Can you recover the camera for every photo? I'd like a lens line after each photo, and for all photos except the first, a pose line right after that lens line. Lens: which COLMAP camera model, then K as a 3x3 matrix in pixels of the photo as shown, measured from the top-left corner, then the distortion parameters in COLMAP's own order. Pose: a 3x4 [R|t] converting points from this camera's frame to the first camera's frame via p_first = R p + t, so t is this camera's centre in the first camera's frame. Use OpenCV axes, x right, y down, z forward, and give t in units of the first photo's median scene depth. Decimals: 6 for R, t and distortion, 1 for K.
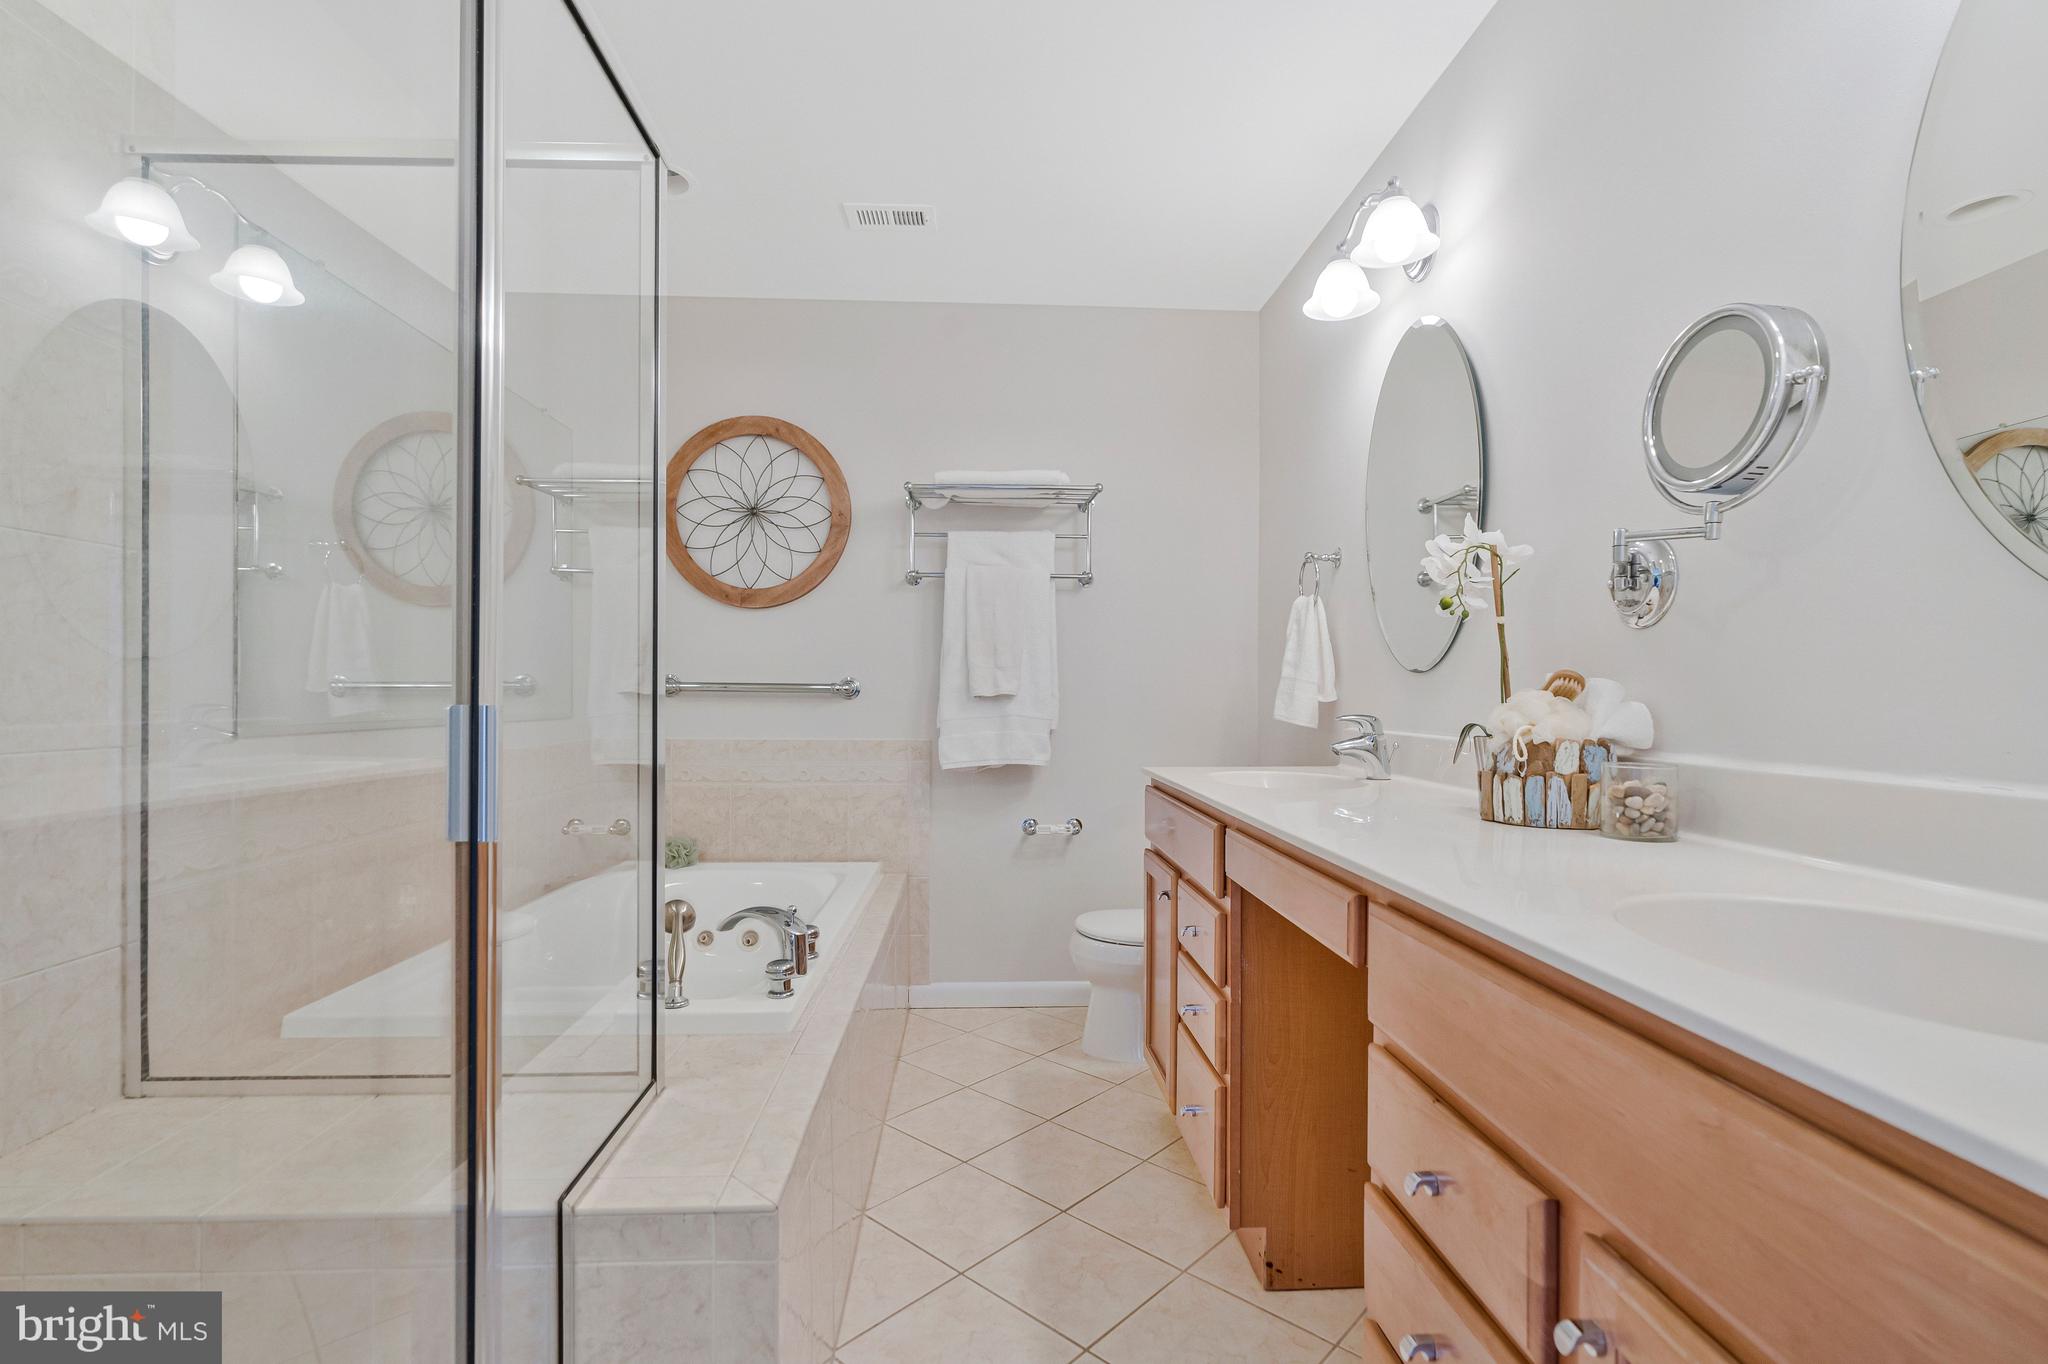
lens RADIAL K [[947.5, 0, 1024.0], [0, 947.5, 682.0], [0, 0, 1]] dist [-0.002914, 0.000783]
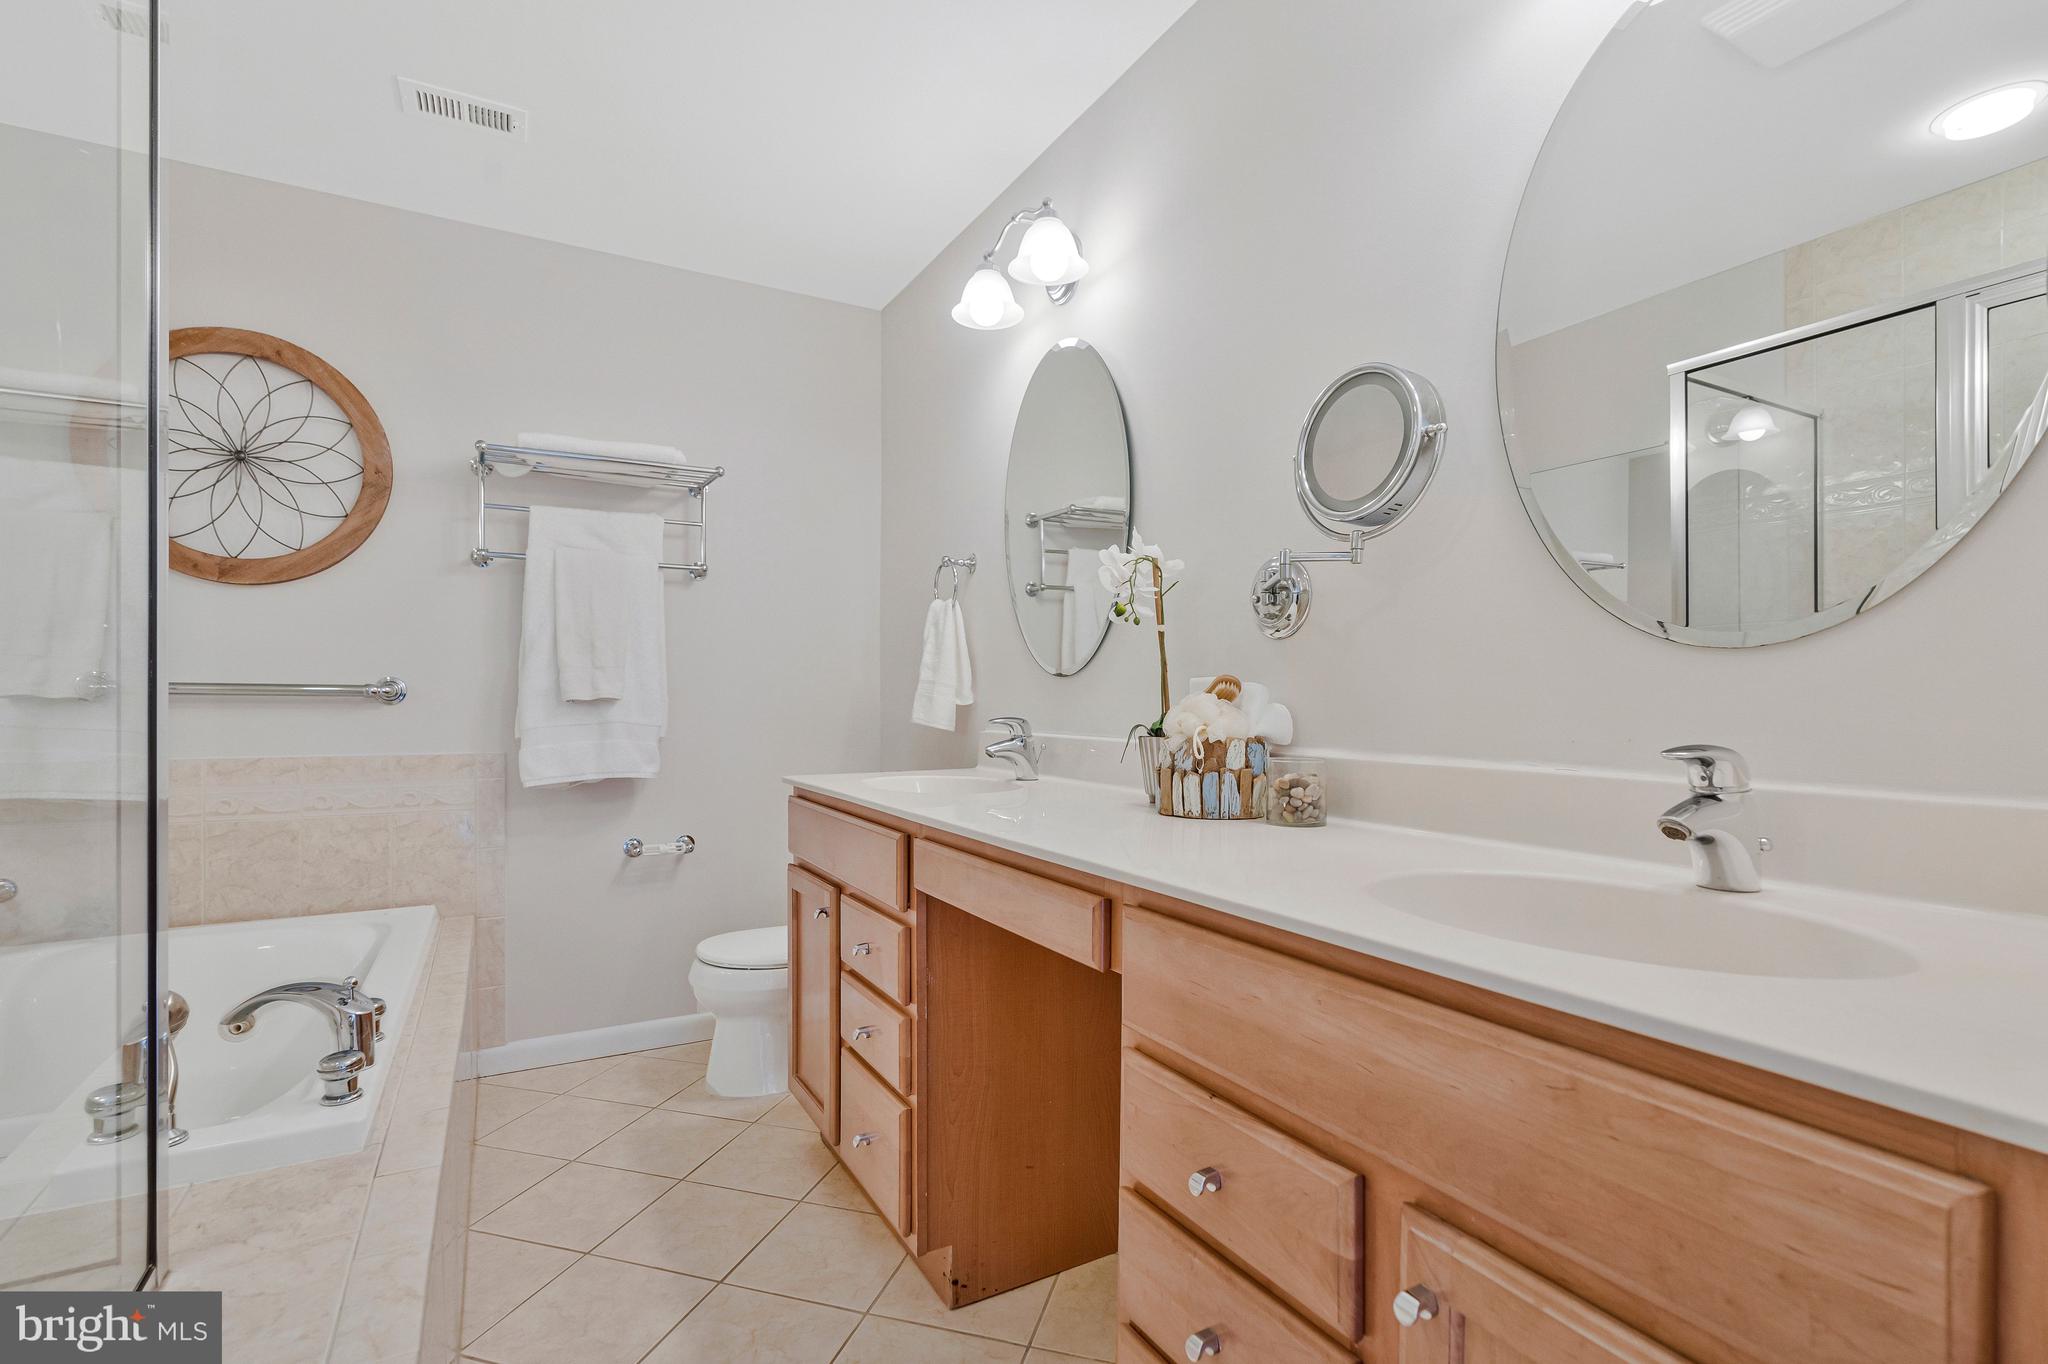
lens RADIAL K [[945.2, 0, 1021.9], [0, 945.2, 689.6], [0, 0, 1]] dist [-0.004294, 0.001496]
pose [[0.898316, 0.002697, 0.439341, -0.092539], [-0.004450, 0.999986, 0.002959, 0.001643], [-0.439327, -0.004613, 0.898315, 0.085565]]
